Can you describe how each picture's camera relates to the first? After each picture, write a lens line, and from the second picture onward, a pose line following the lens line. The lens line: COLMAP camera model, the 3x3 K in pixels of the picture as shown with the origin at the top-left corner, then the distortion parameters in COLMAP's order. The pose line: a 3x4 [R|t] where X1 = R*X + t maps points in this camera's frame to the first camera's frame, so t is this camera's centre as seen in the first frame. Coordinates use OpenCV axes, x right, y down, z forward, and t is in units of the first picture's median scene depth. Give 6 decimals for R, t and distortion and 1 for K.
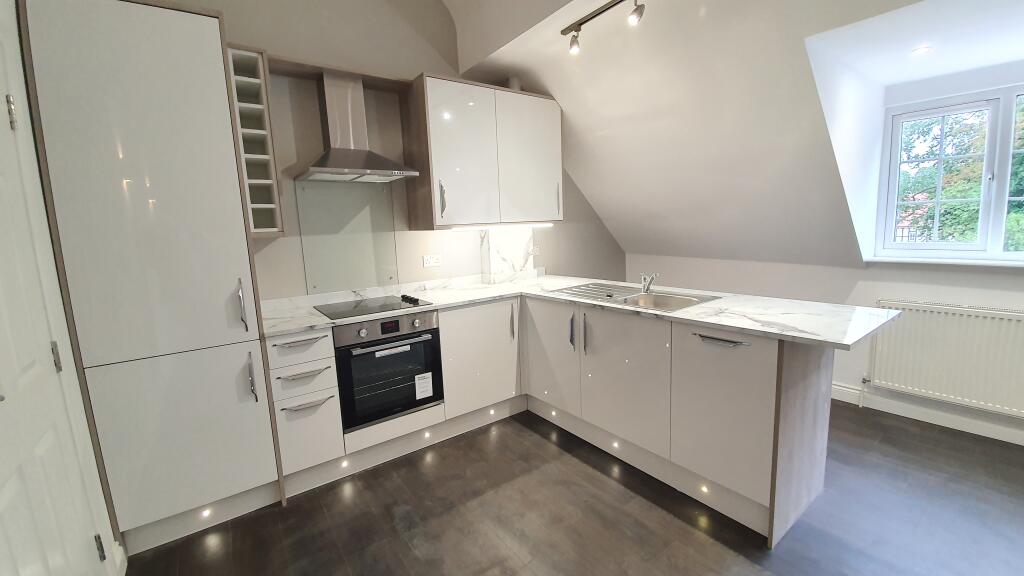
lens RADIAL K [[402.5, 0, 512.0], [0, 402.5, 288.0], [0, 0, 1]] dist [-0.000739, -0.012317]
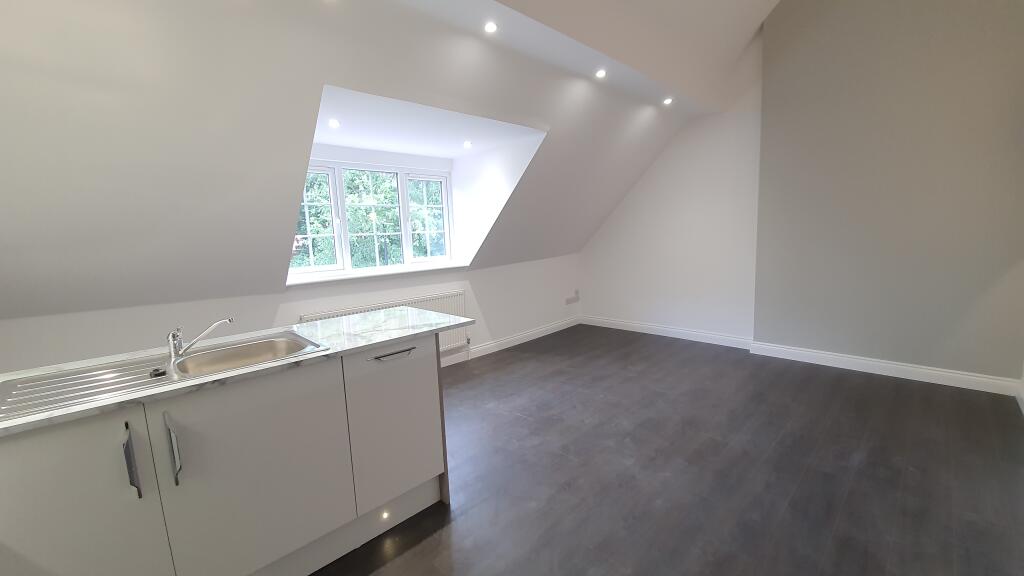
lens RADIAL K [[402.5, 0, 512.0], [0, 402.5, 288.0], [0, 0, 1]] dist [-0.000739, -0.012317]
pose [[-0.130567, -0.082682, 0.987986, -0.405248], [0.199087, 0.974032, 0.107825, -0.066739], [-0.971245, 0.210774, -0.110716, 0.594295]]
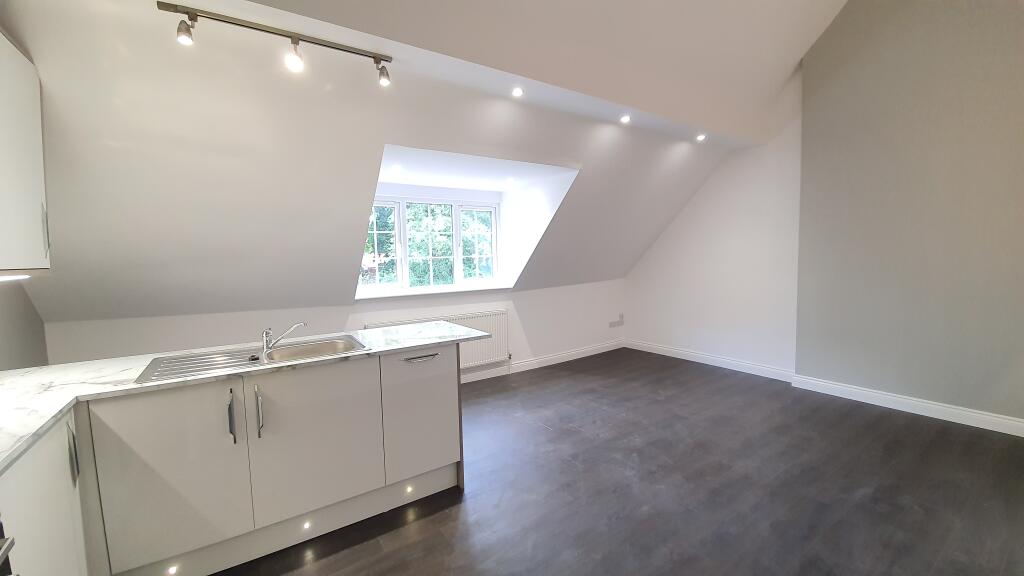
lens RADIAL K [[402.5, 0, 512.0], [0, 402.5, 288.0], [0, 0, 1]] dist [-0.000739, -0.012317]
pose [[0.041408, -0.034082, 0.998561, -0.582550], [0.173733, 0.984439, 0.026396, -0.057033], [-0.983922, 0.172390, 0.046685, 0.462852]]
